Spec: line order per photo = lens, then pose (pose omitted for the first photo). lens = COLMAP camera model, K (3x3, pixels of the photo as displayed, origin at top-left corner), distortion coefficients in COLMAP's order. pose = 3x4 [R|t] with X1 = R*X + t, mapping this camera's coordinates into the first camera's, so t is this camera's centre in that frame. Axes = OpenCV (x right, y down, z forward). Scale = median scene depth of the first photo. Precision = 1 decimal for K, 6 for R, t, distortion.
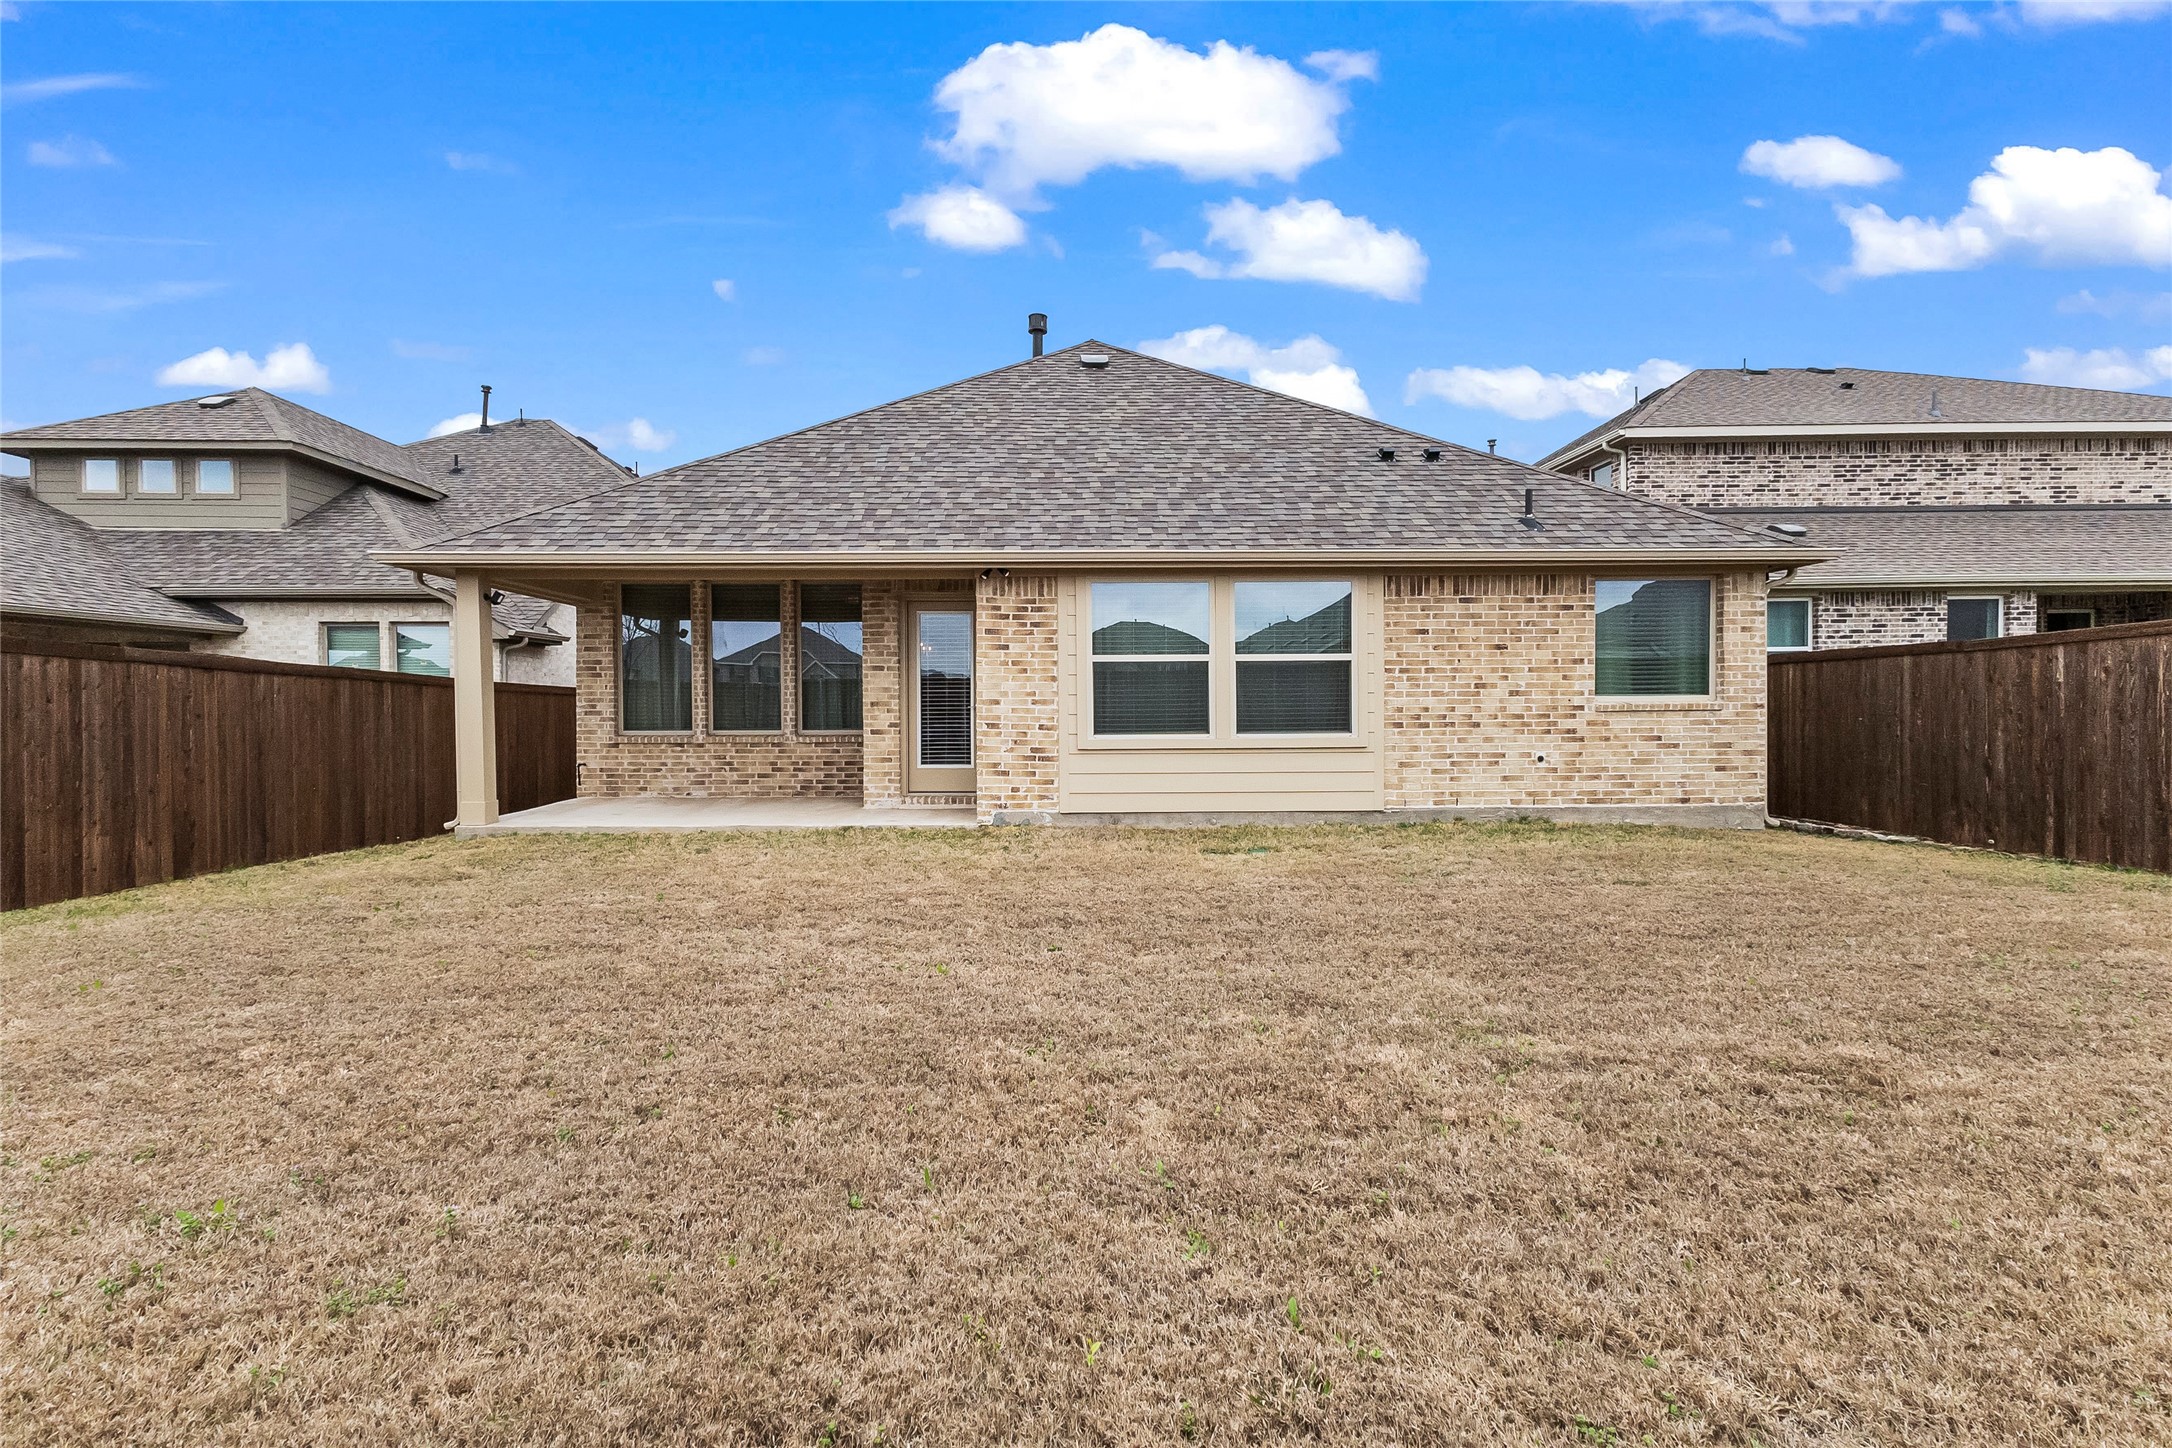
lens RADIAL K [[1000.6, 0, 1079.5], [0, 1000.6, 702.0], [0, 0, 1]] dist [0.014928, -0.000795]
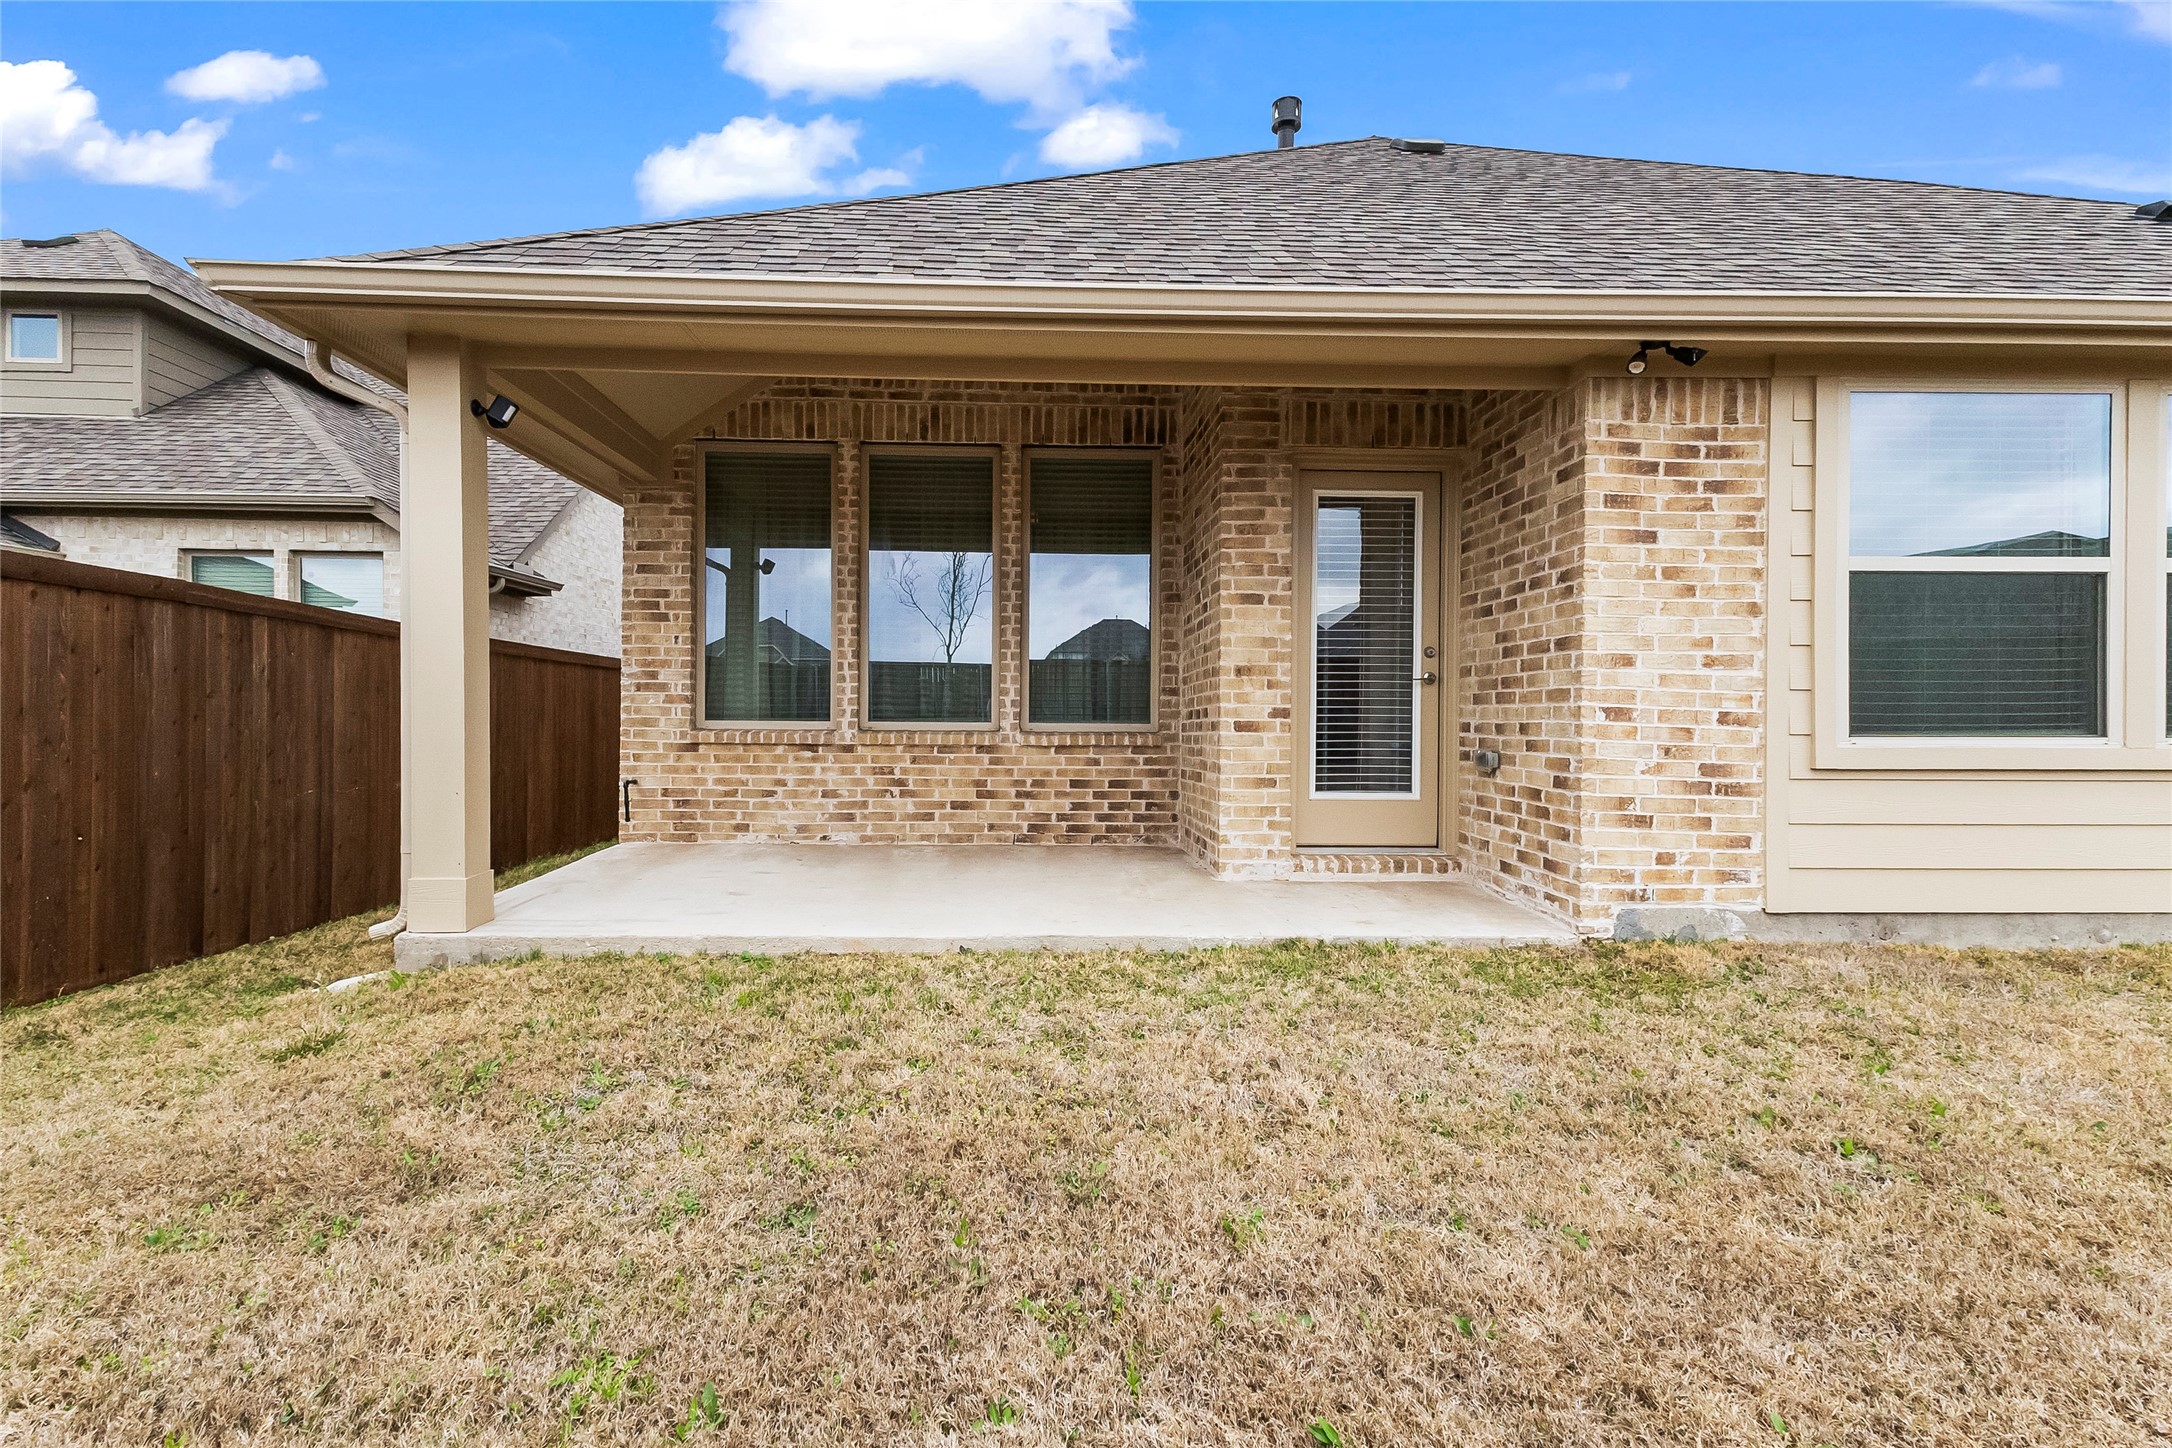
lens RADIAL K [[1073.4, 0, 1080.2], [0, 1073.4, 690.5], [0, 0, 1]] dist [0.024524, -0.012443]
pose [[0.999818, 0.010647, 0.015817, -0.264259], [-0.010482, 0.999890, -0.010494, 0.016655], [-0.015927, 0.010327, 0.999820, 0.418225]]
